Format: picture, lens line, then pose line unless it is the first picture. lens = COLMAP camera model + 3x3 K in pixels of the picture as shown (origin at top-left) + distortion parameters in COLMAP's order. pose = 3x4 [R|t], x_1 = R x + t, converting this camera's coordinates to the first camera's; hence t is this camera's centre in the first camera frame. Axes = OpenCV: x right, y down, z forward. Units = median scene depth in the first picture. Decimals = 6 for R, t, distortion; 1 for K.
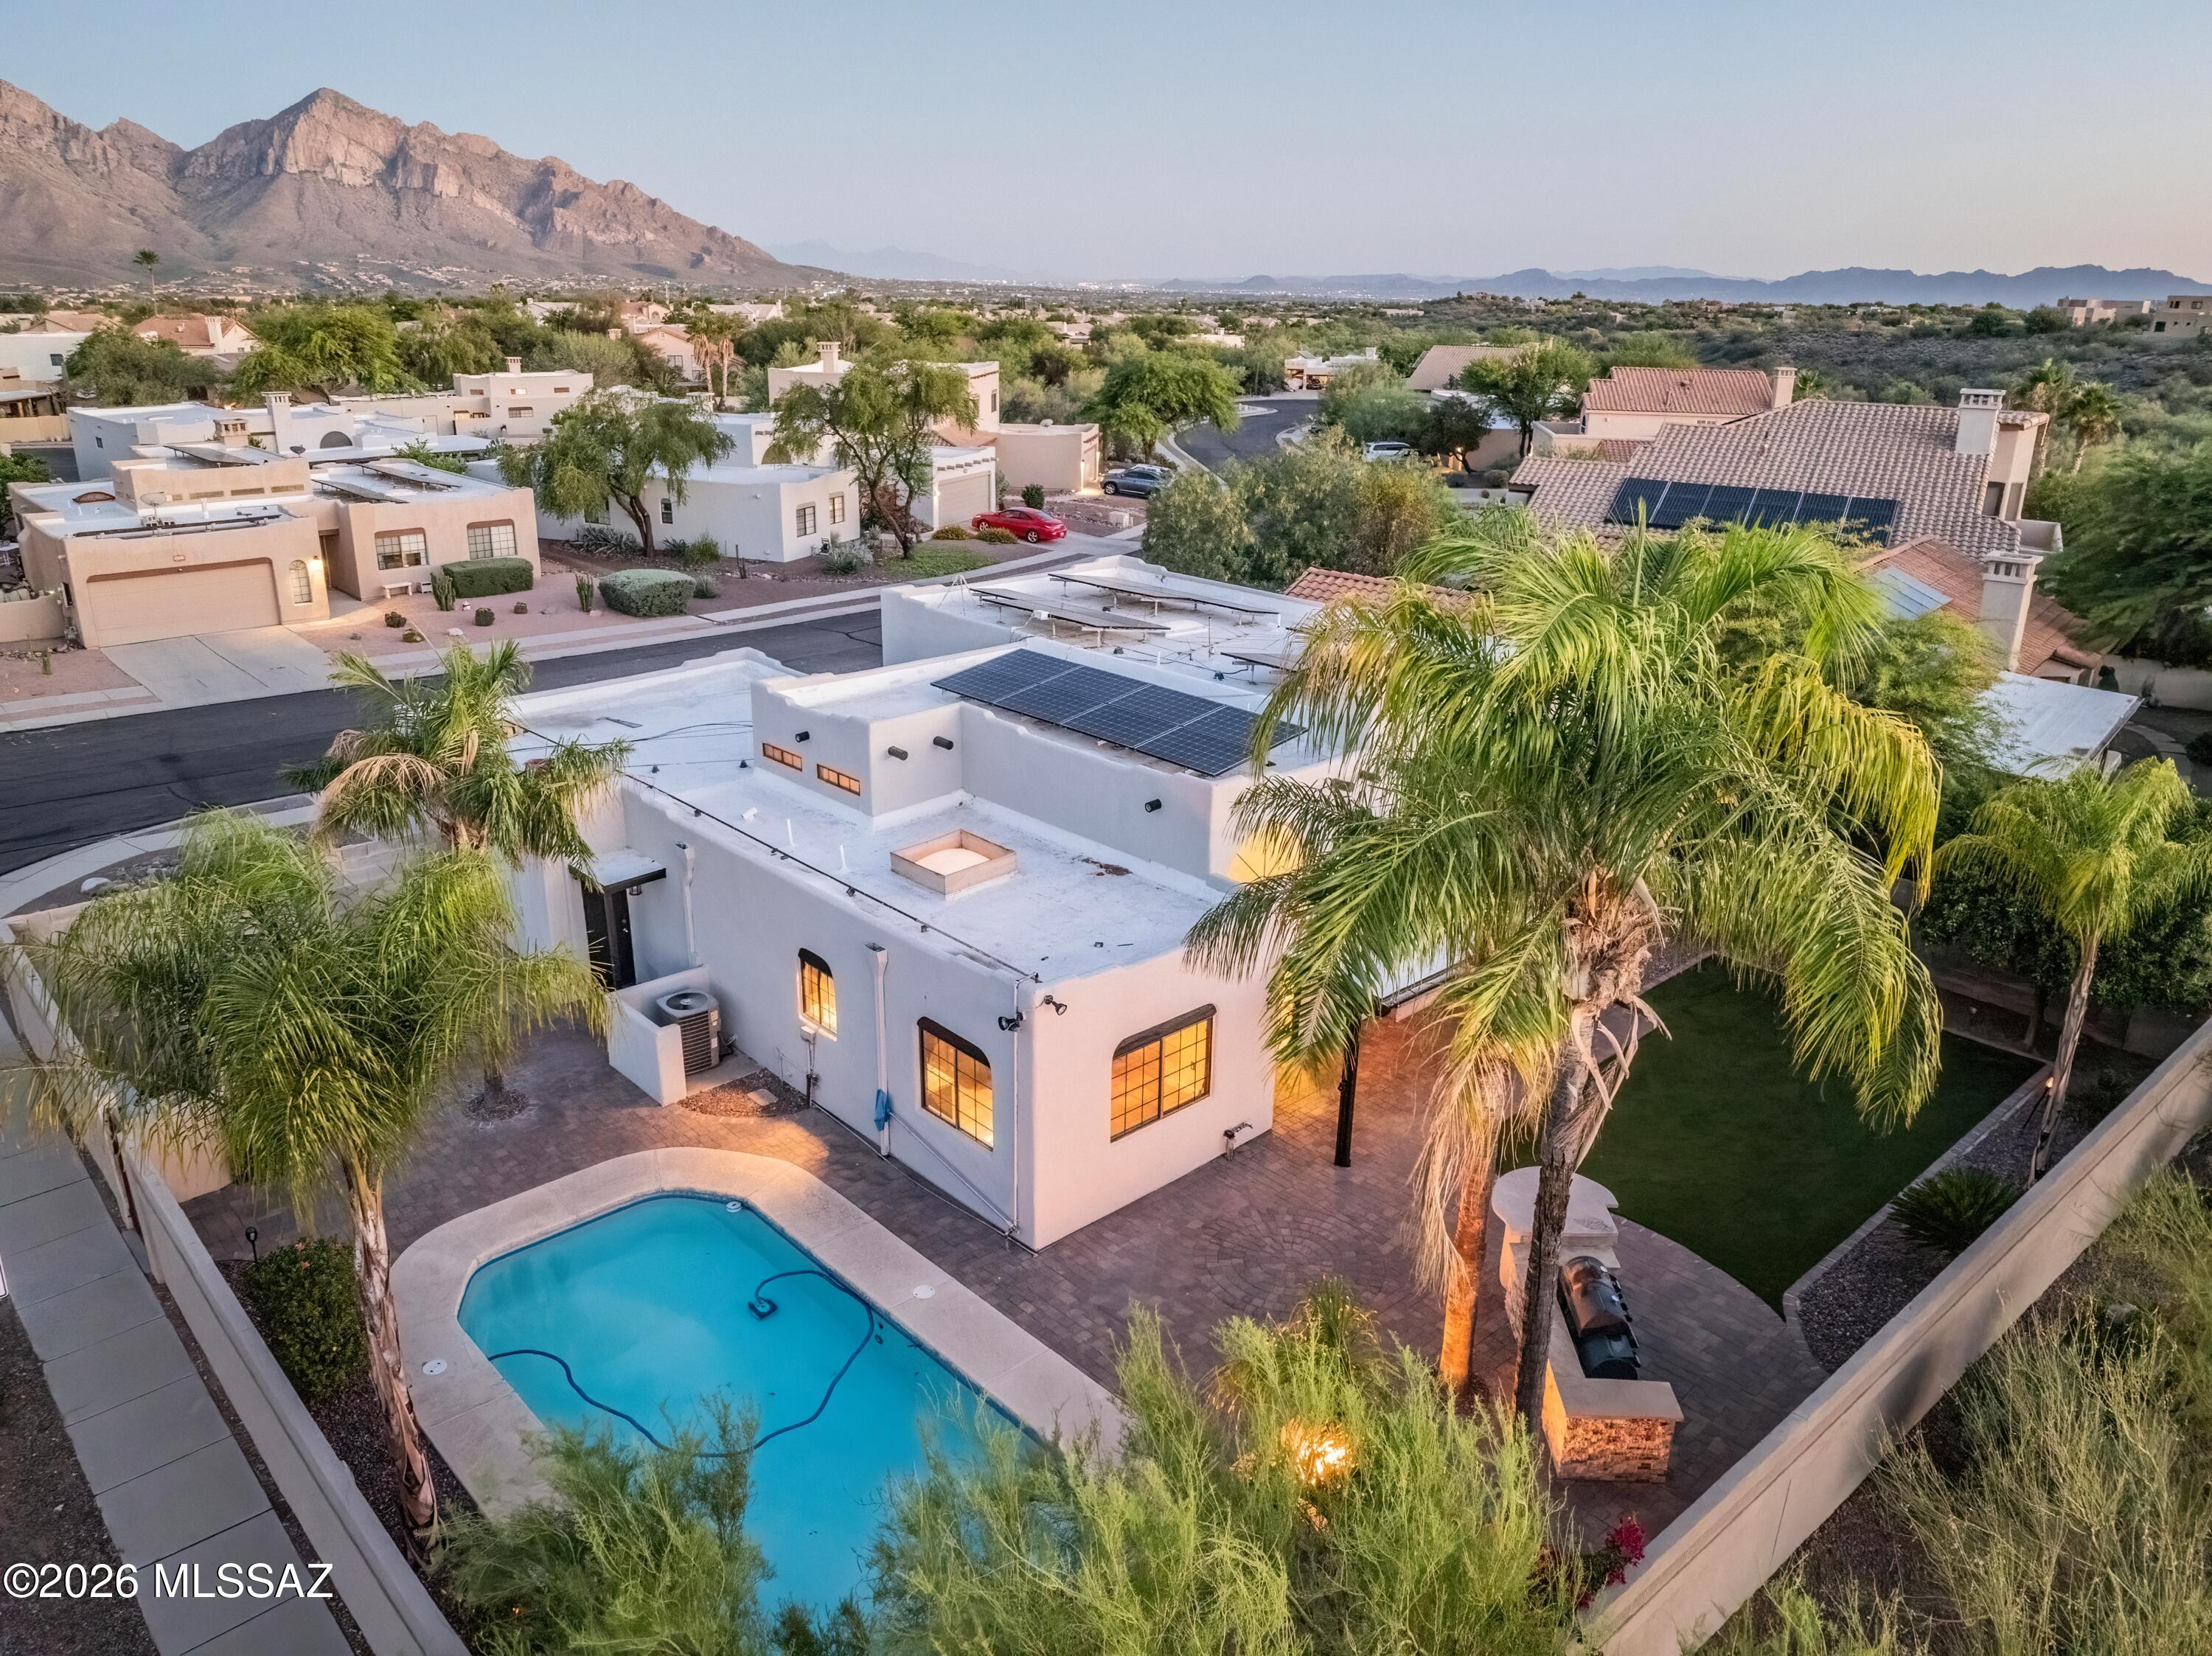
lens RADIAL K [[1578.9, 0, 1110.4], [0, 1578.9, 813.3], [0, 0, 1]] dist [-0.060605, 0.033968]
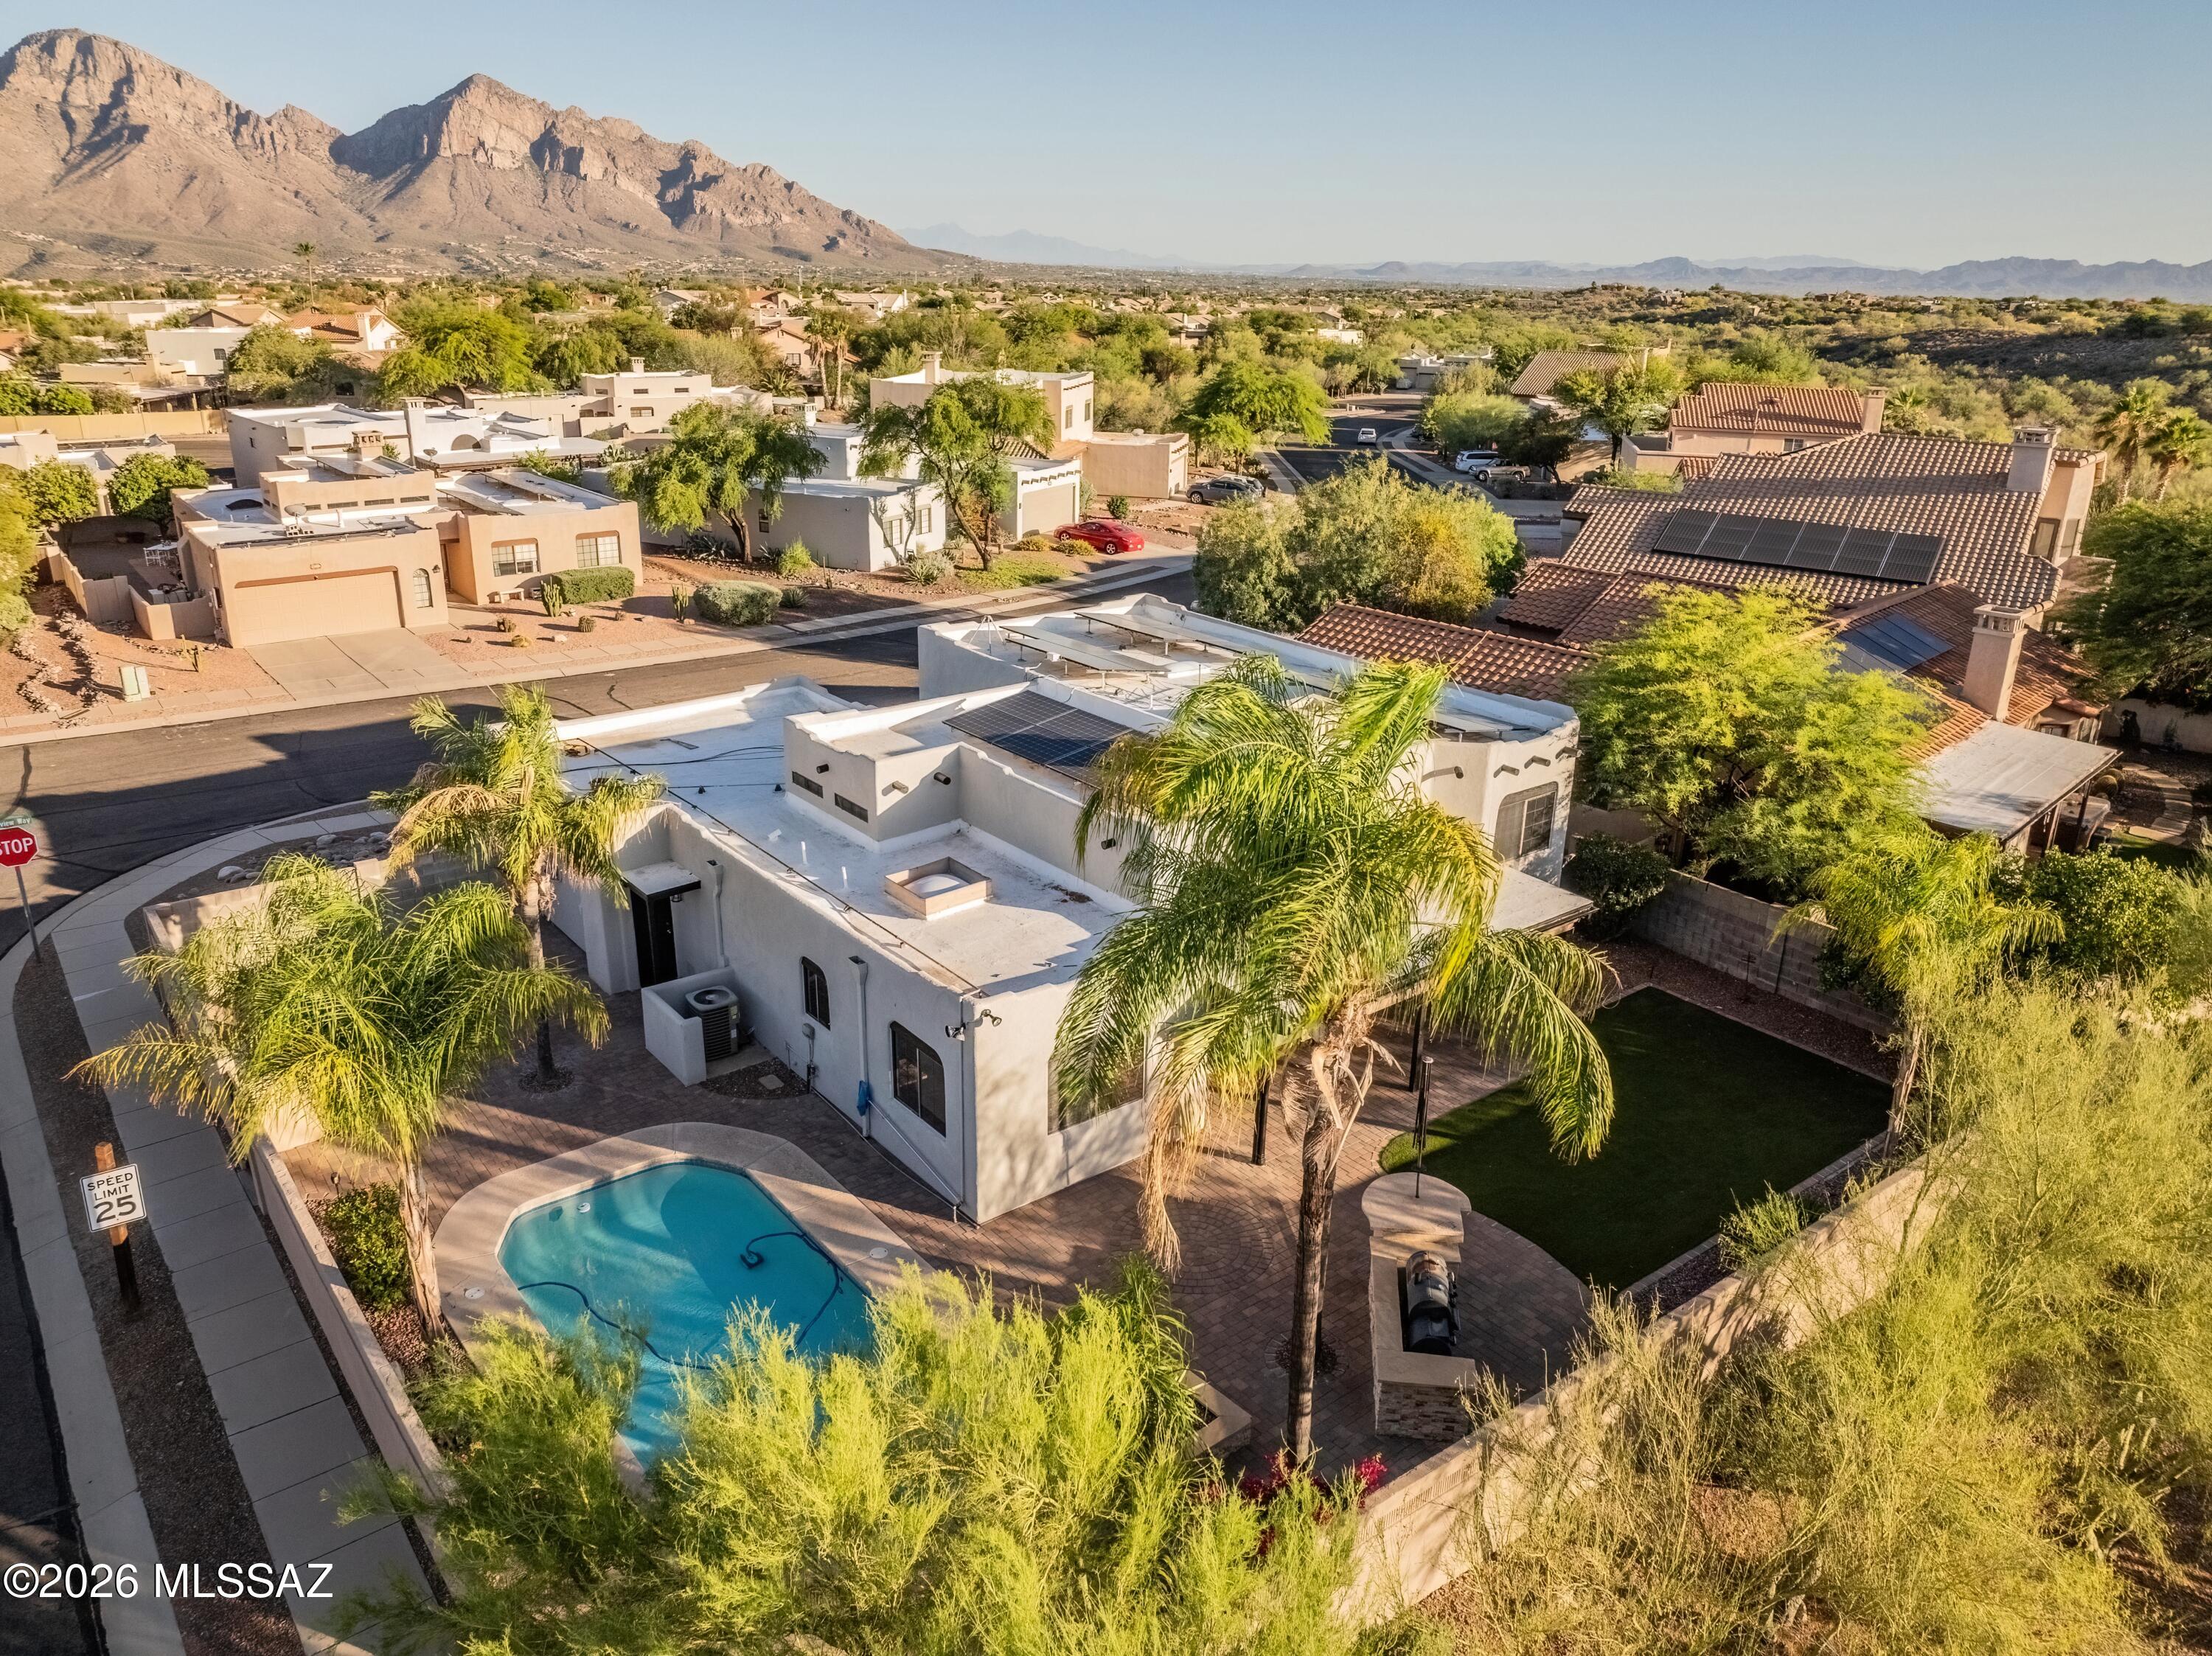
lens RADIAL K [[1577.1, 0, 1108.9], [0, 1577.1, 809.8], [0, 0, 1]] dist [-0.051707, 0.018431]
pose [[0.996836, 0.029896, -0.073649, 0.040860], [-0.029398, 0.999537, 0.007847, -0.014231], [0.073849, -0.005657, 0.997253, -0.053838]]
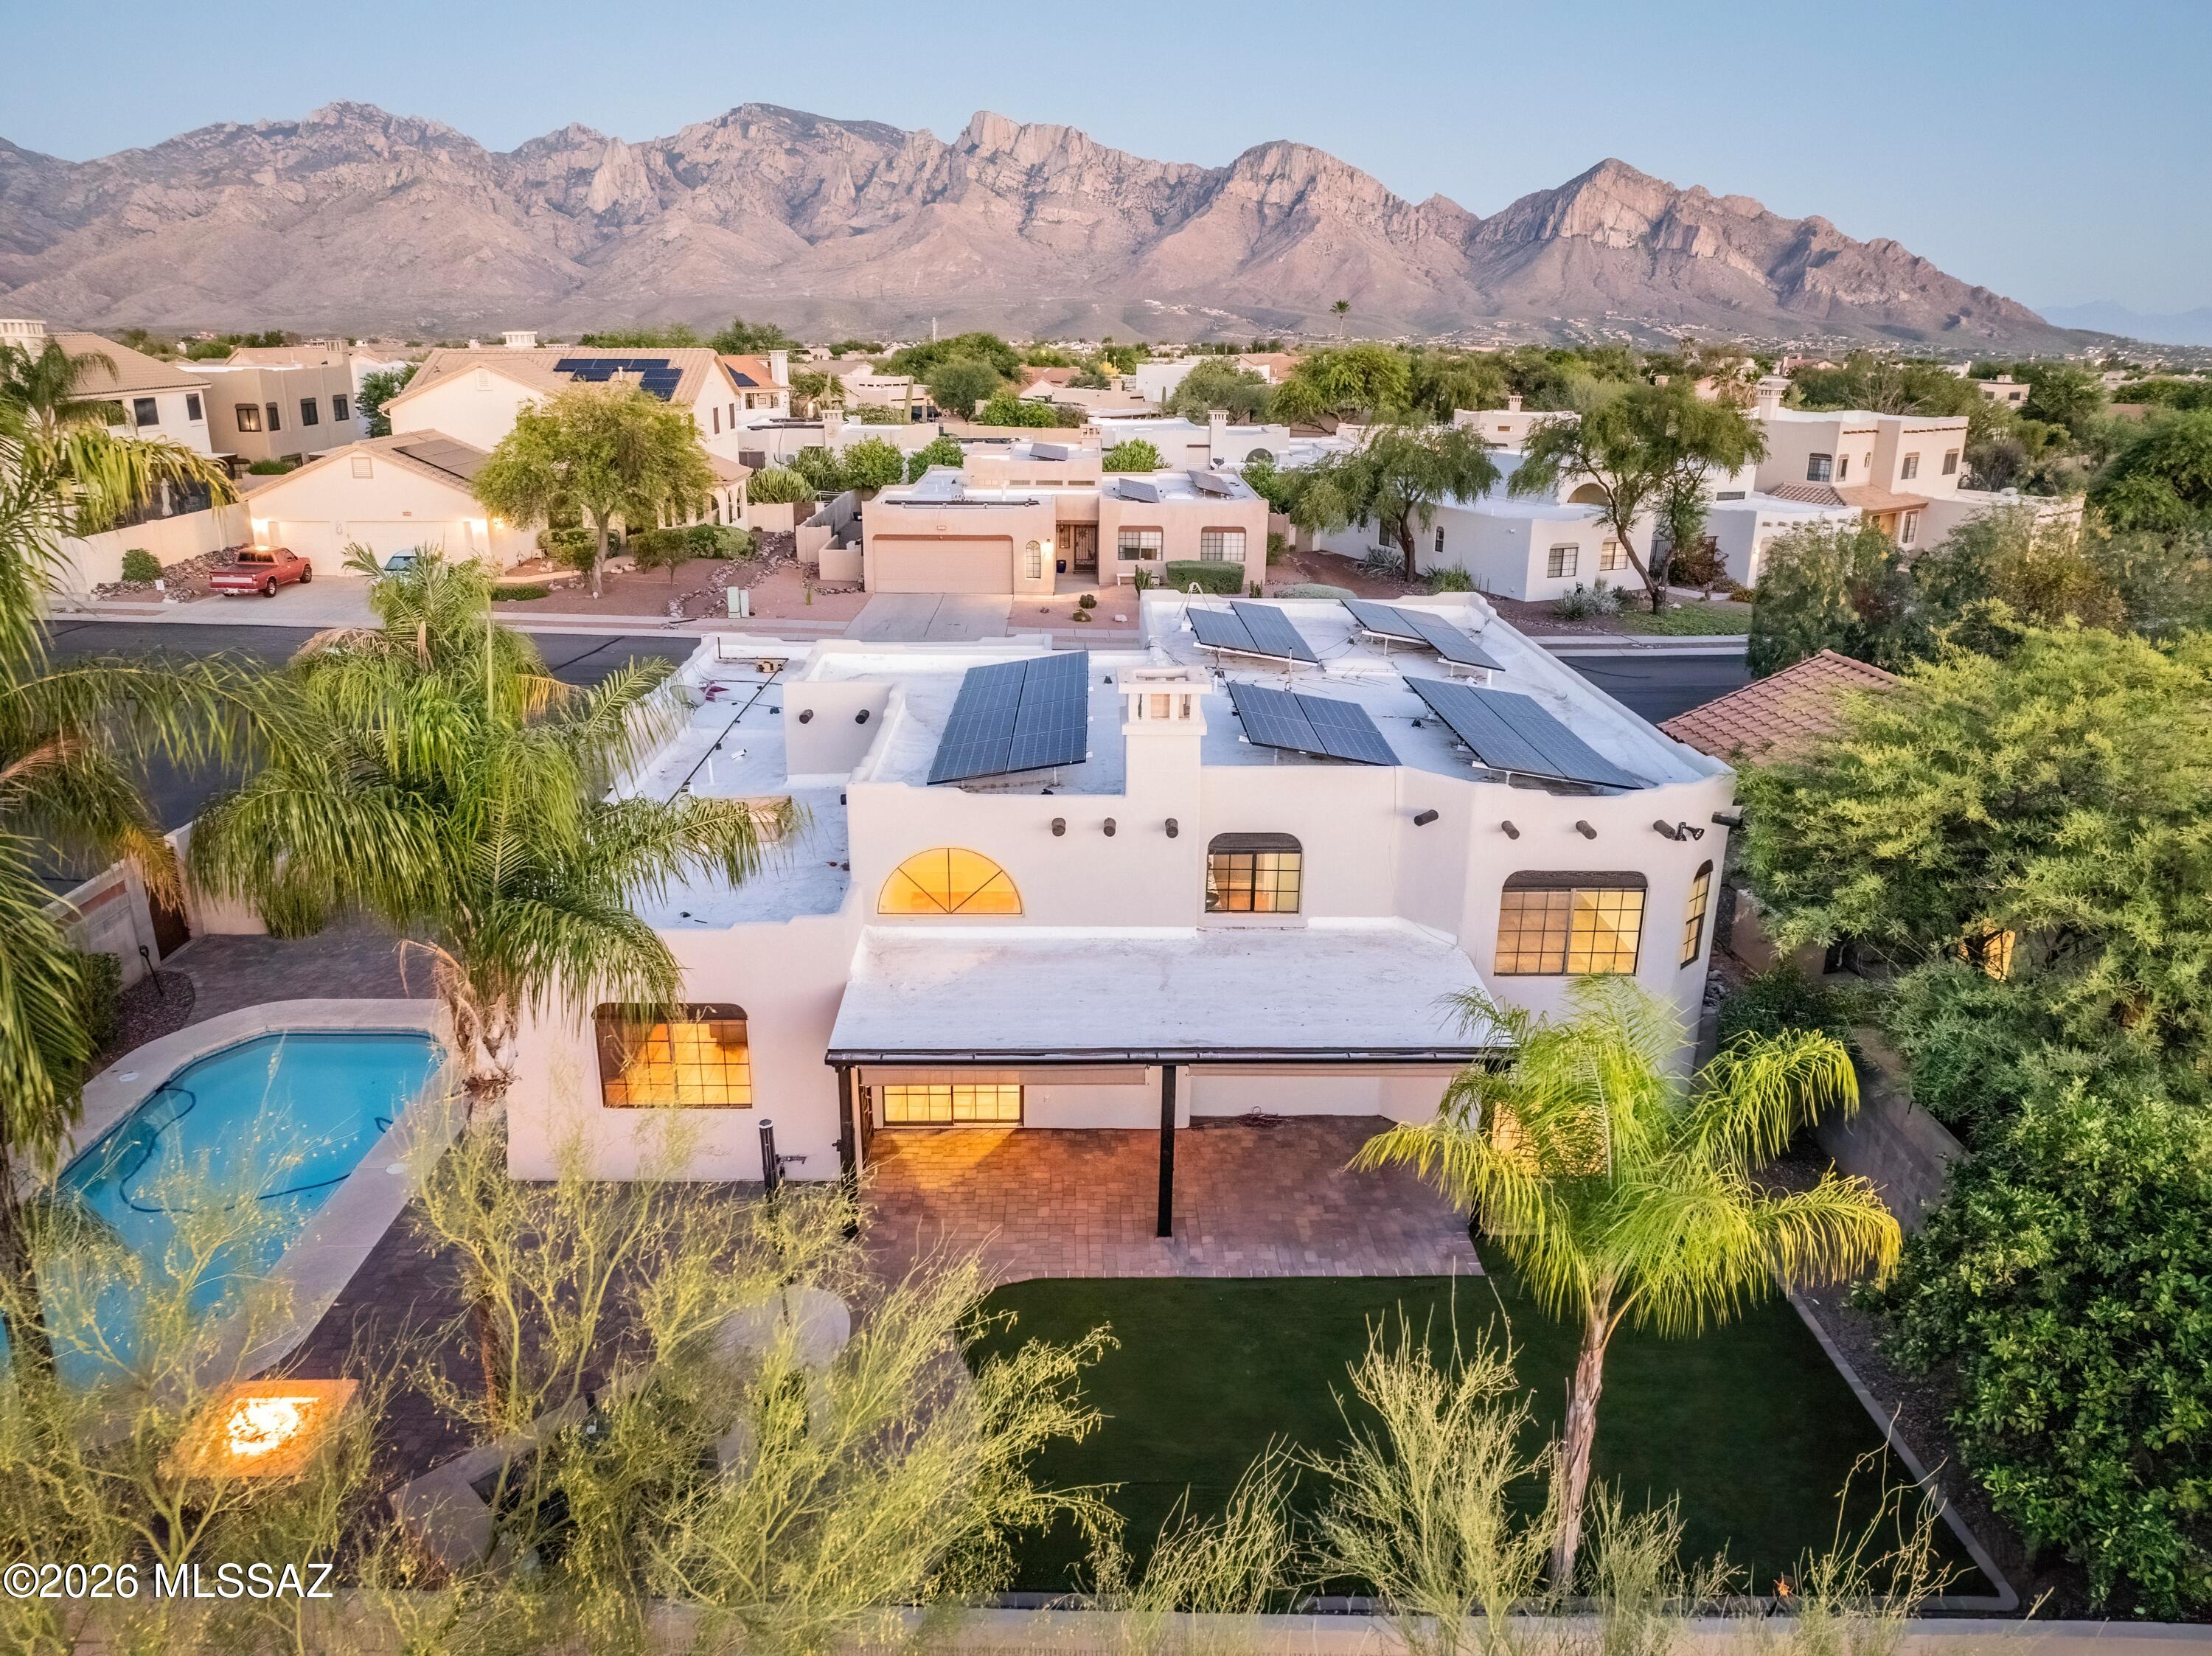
lens RADIAL K [[1557.6, 0, 1103.1], [0, 1557.6, 830.5], [0, 0, 1]] dist [-0.048750, 0.016687]
pose [[0.744211, 0.201392, -0.636860, 0.265852], [-0.214658, 0.974997, 0.057479, -0.026538], [0.632512, 0.093931, 0.768834, 0.143903]]
